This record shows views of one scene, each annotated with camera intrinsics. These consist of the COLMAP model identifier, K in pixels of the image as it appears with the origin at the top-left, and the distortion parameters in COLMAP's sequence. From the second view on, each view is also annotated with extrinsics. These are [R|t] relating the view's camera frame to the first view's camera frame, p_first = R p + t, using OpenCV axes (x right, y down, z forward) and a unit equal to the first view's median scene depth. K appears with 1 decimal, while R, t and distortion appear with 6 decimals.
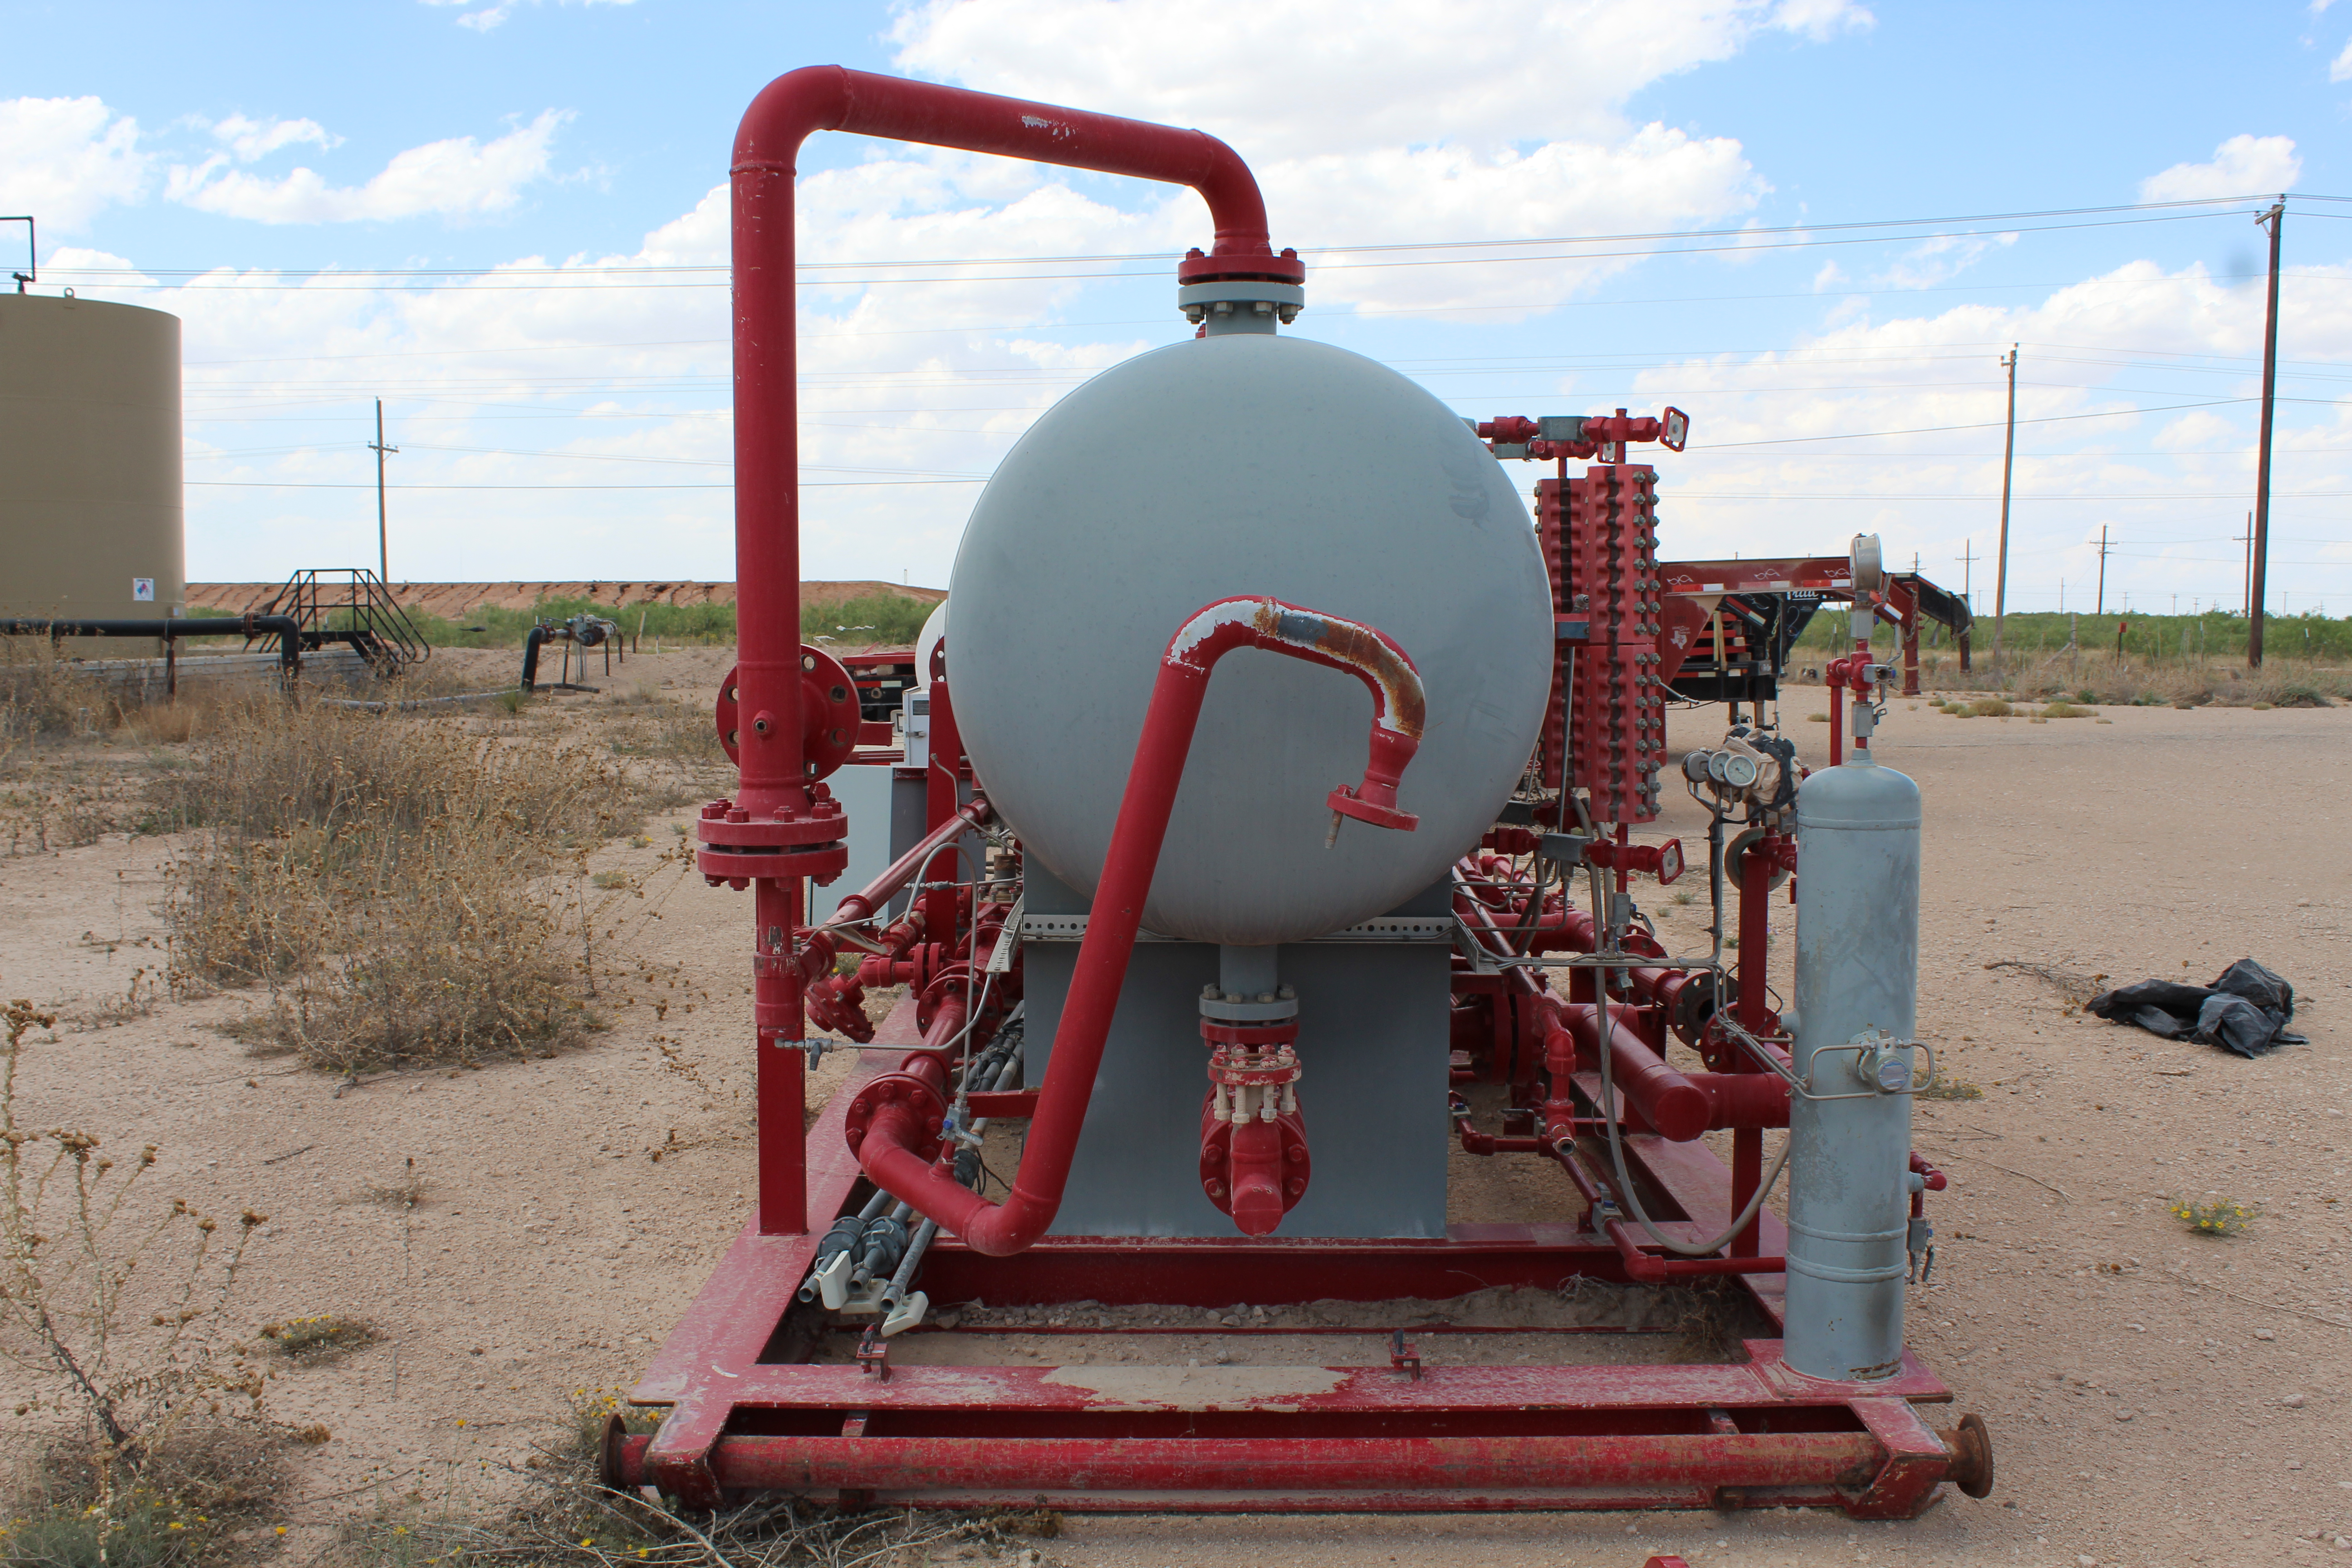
lens RADIAL K [[2231.7, 0, 1176.0], [0, 2231.7, 784.0], [0, 0, 1]] dist [-0.145290, 0.149023]
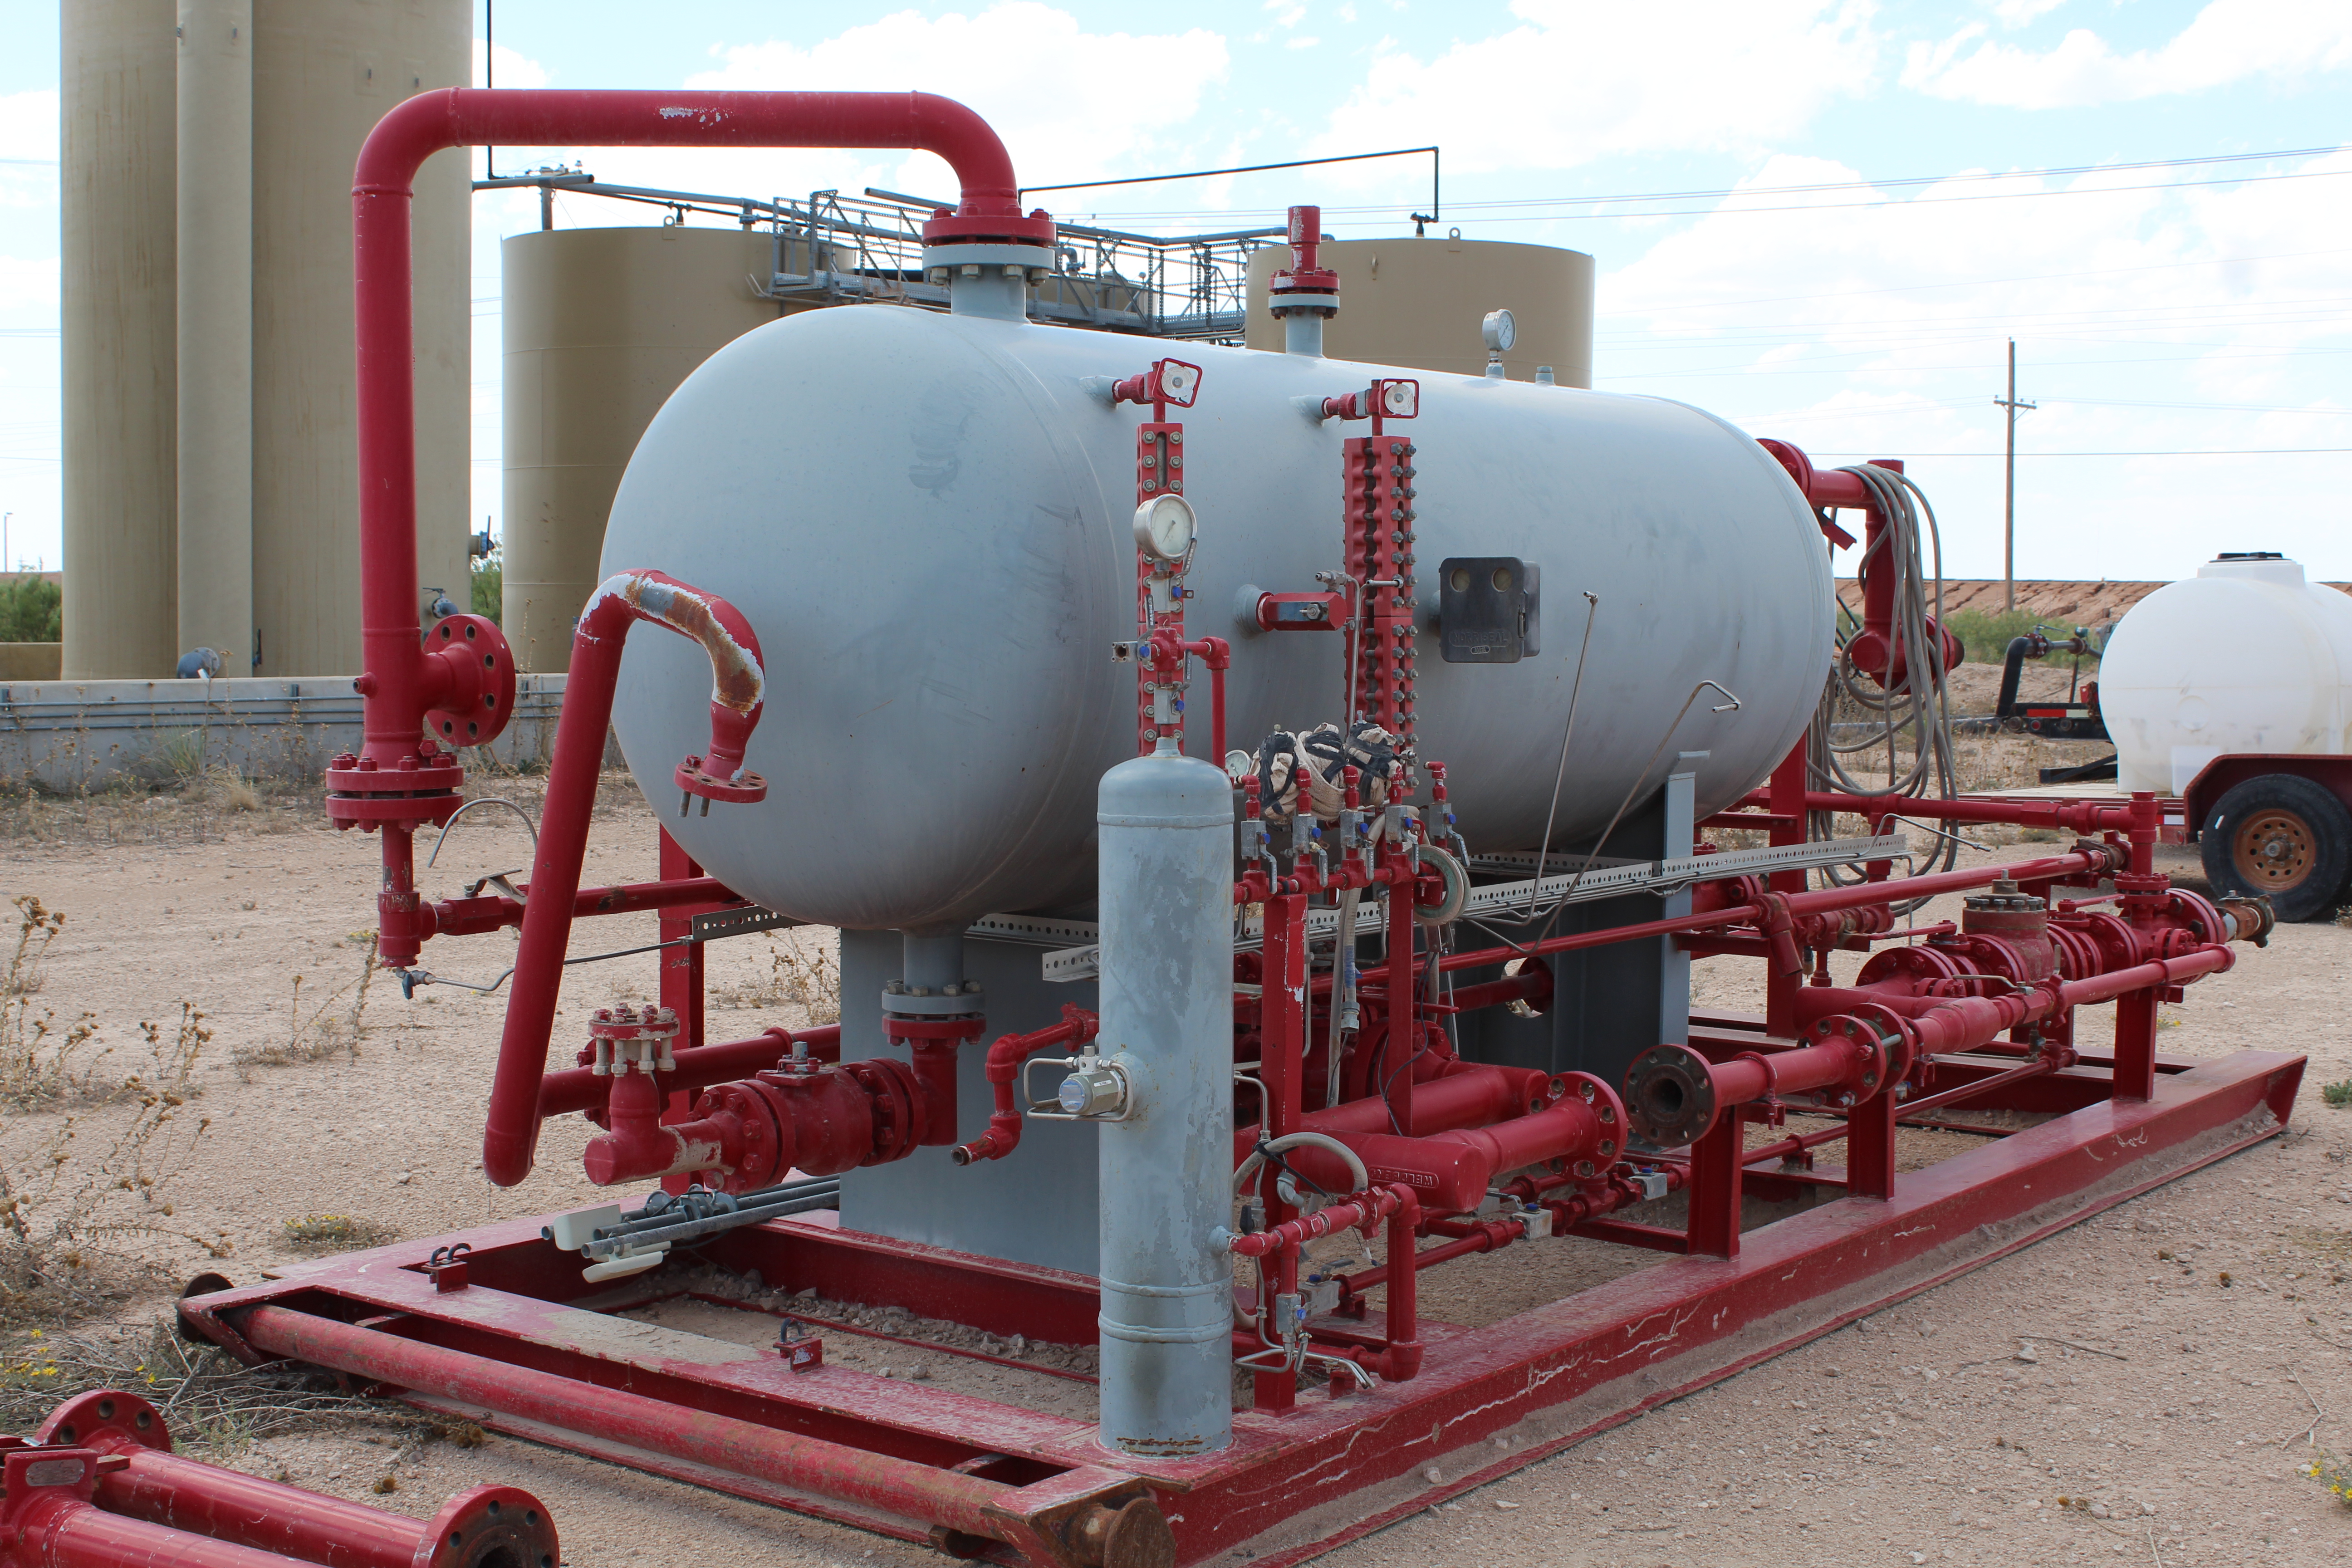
lens RADIAL K [[2997.9, 0, 1176.0], [0, 2997.9, 784.0], [0, 0, 1]] dist [-0.047371, -0.028305]
pose [[0.796201, 0.040225, -0.603694, 1.001013], [-0.054520, 0.998498, -0.005375, 0.008822], [0.602571, 0.037193, 0.797198, 0.039173]]
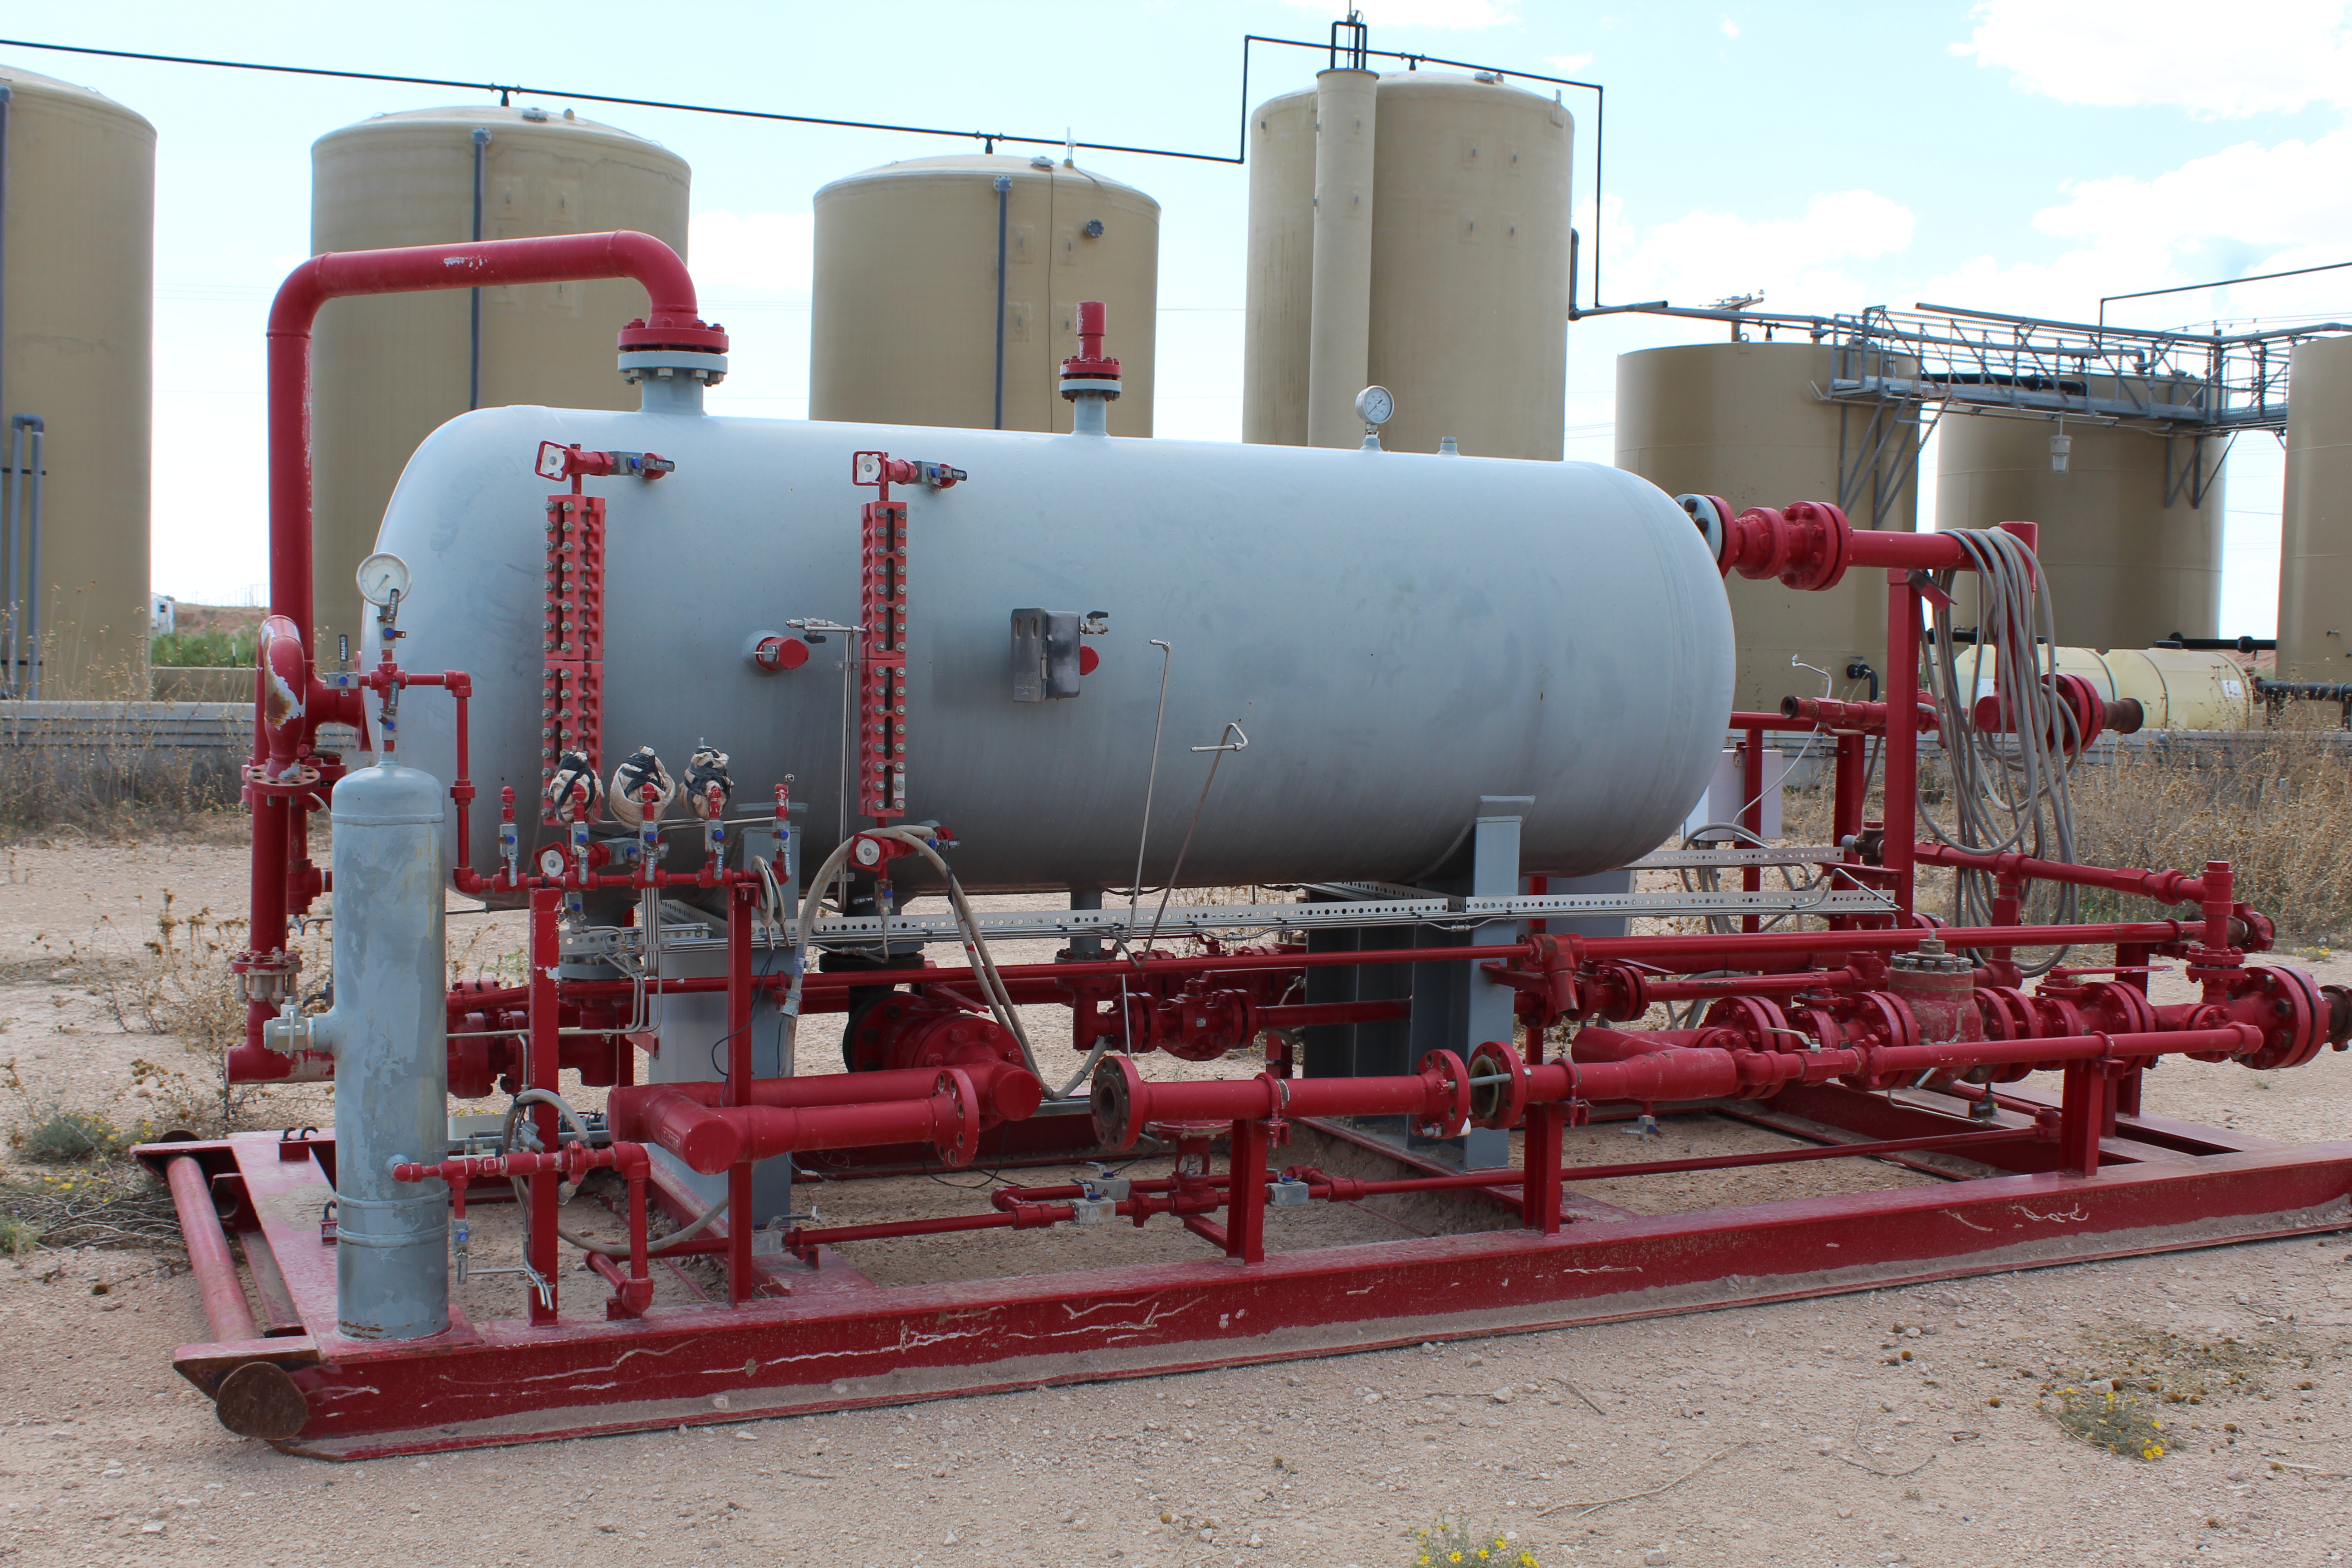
lens RADIAL K [[2529.0, 0, 1176.0], [0, 2529.0, 784.0], [0, 0, 1]] dist [-0.125729, 0.141144]
pose [[0.424737, 0.055072, -0.903640, 1.529754], [-0.091823, 0.995621, 0.017518, -0.055297], [0.900648, 0.075535, 0.427934, 0.800057]]
